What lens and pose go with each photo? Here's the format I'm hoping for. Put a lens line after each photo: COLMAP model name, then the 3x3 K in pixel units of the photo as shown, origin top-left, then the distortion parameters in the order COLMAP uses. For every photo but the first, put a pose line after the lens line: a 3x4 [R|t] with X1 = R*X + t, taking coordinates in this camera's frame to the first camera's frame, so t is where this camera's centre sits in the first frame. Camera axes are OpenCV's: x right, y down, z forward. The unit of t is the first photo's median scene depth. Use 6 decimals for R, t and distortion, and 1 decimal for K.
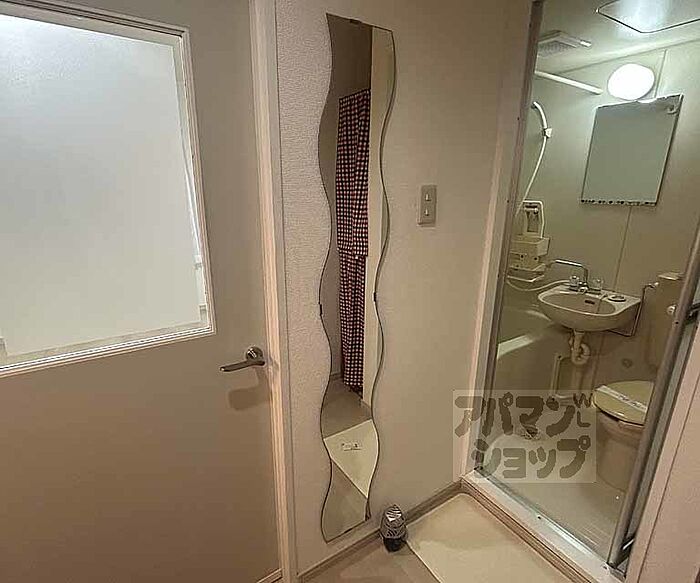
lens RADIAL K [[369.2, 0, 339.4], [0, 369.2, 288.3], [0, 0, 1]] dist [0.000499, 0.000267]
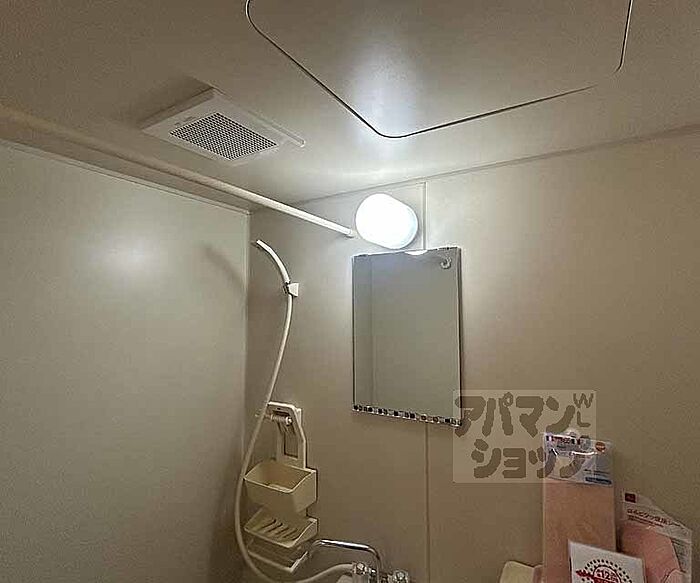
lens RADIAL K [[369.2, 0, 339.4], [0, 369.2, 288.3], [0, 0, 1]] dist [0.000499, 0.000267]
pose [[0.900653, 0.019733, 0.434090, 0.386298], [0.125291, 0.944750, -0.302903, -0.238872], [-0.416084, 0.327198, 0.848419, 0.470044]]
